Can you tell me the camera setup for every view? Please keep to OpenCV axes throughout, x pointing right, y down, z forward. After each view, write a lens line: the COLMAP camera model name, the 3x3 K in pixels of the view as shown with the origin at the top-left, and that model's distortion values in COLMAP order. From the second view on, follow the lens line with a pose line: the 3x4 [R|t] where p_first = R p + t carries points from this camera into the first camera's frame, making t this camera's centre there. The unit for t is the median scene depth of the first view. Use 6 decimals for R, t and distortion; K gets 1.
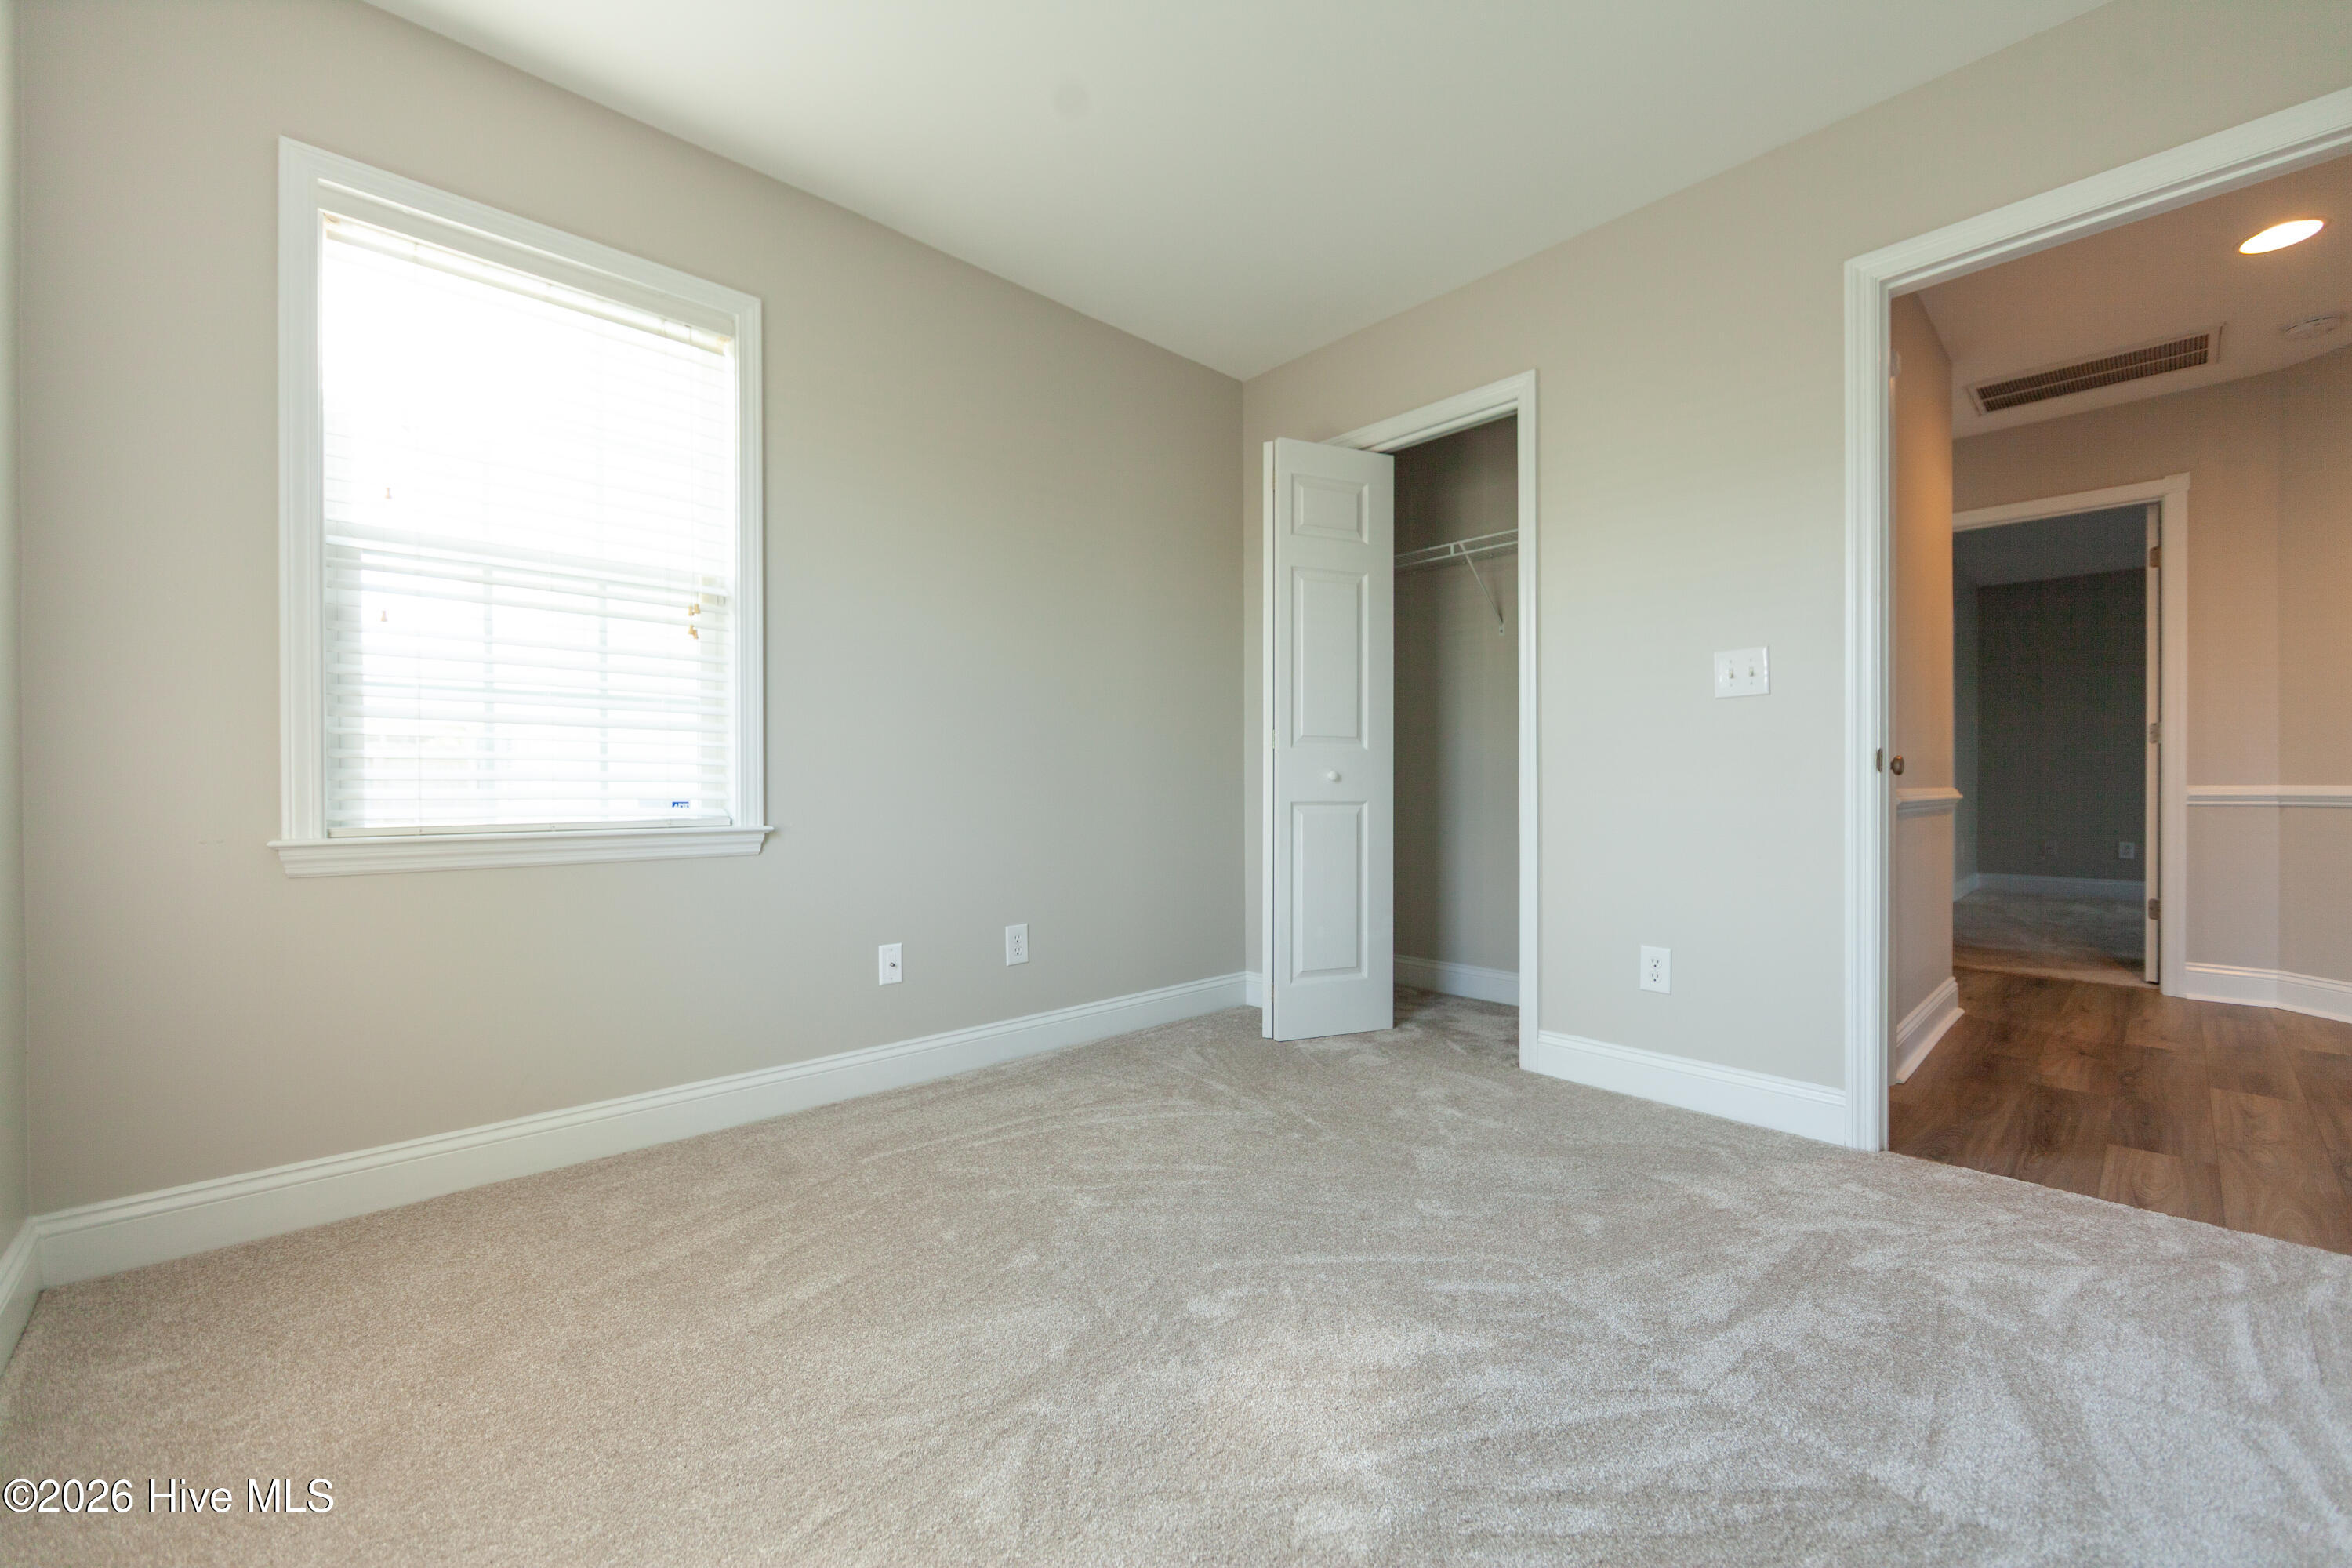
lens RADIAL K [[920.0, 0, 1184.0], [0, 920.0, 789.3], [0, 0, 1]] dist [-0.001749, -0.000270]
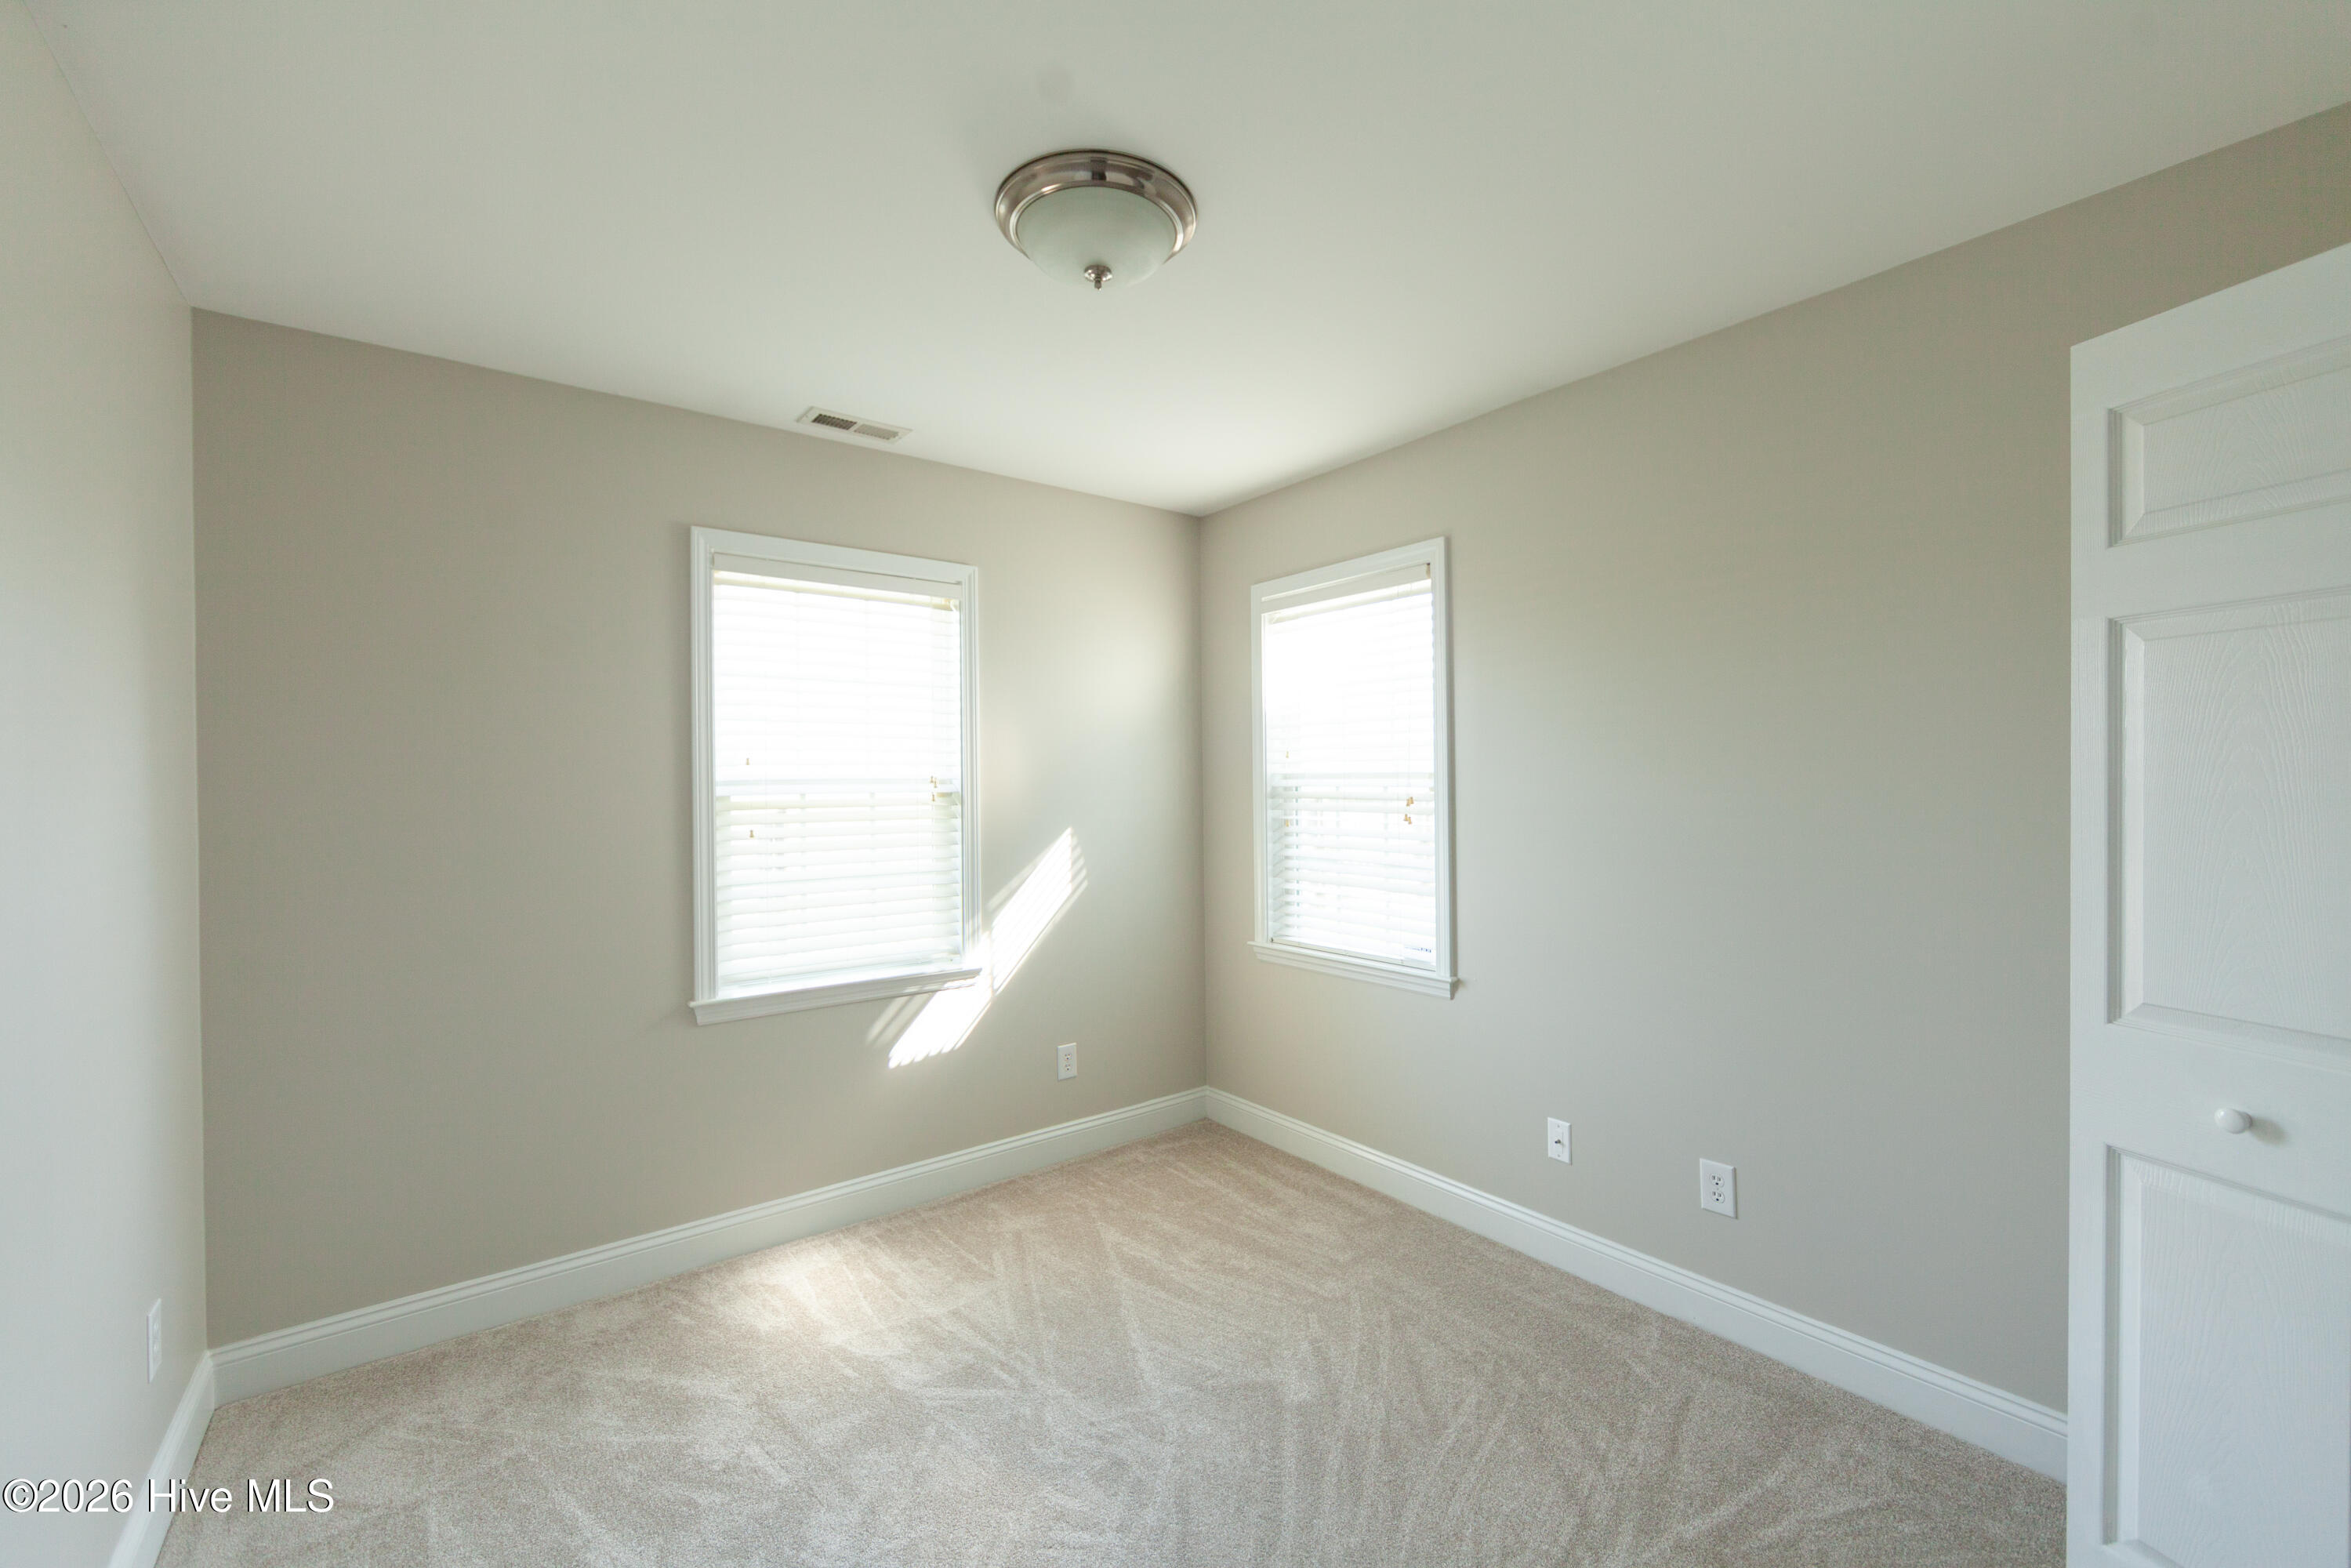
lens RADIAL K [[919.7, 0, 1183.5], [0, 919.7, 789.3], [0, 0, 1]] dist [-0.001749, -0.000270]
pose [[-0.069261, -0.001758, -0.997597, 0.762295], [0.007446, 0.999970, -0.002279, -0.204825], [0.997571, -0.007586, -0.069246, 0.746840]]
